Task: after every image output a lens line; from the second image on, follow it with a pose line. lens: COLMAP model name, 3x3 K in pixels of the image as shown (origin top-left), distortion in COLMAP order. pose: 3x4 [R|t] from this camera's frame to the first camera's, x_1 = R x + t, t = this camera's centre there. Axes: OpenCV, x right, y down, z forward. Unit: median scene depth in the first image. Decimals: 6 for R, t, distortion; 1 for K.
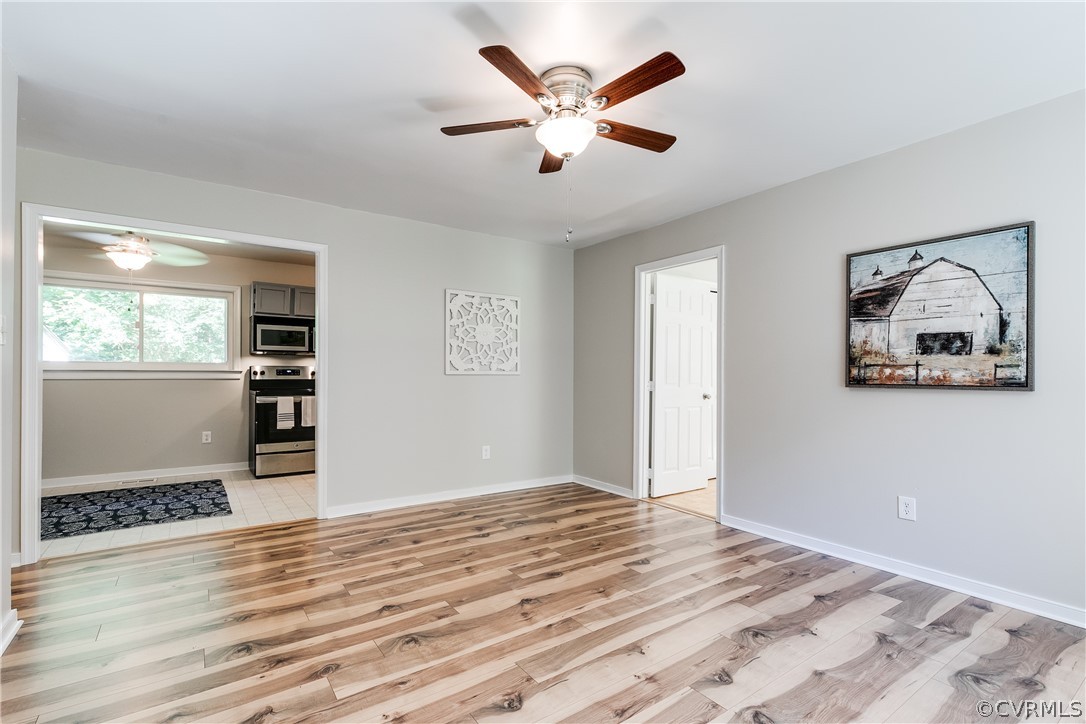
lens RADIAL K [[499.2, 0, 554.7], [0, 499.2, 379.8], [0, 0, 1]] dist [0.001140, 0.000028]
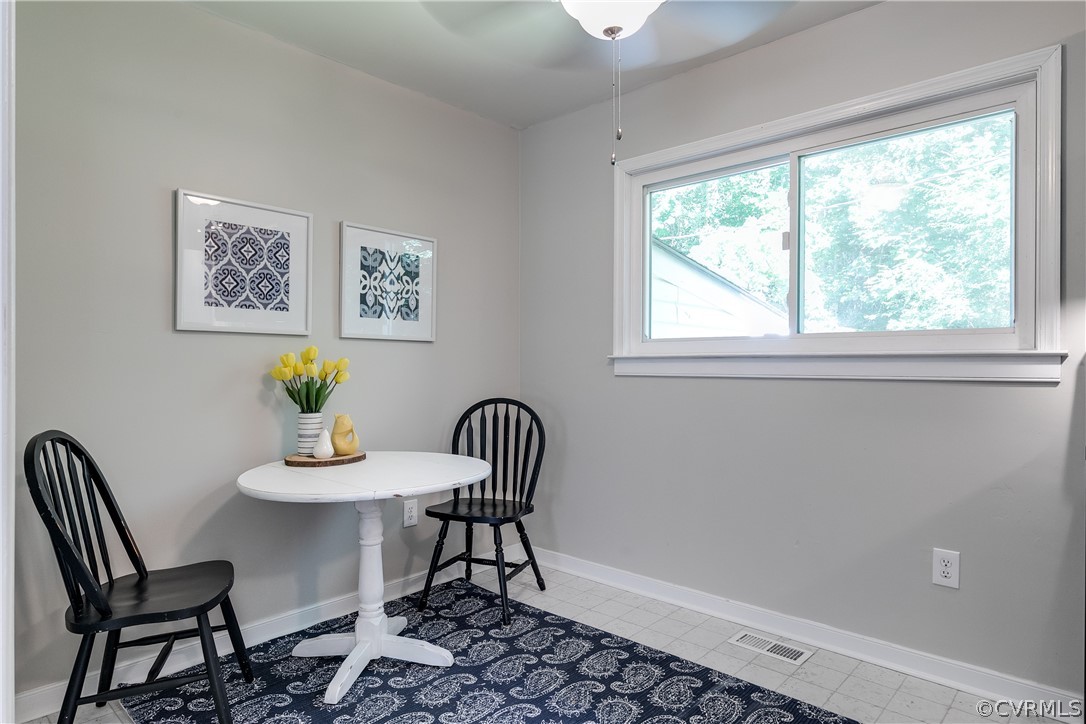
lens RADIAL K [[638.9, 0, 543.0], [0, 638.9, 361.6], [0, 0, 1]] dist [0.003165, 0.000545]
pose [[0.191127, -0.009253, -0.981522, -0.342053], [-0.008175, 0.999906, -0.011018, -0.007214], [0.981531, 0.010129, 0.191034, 0.658523]]
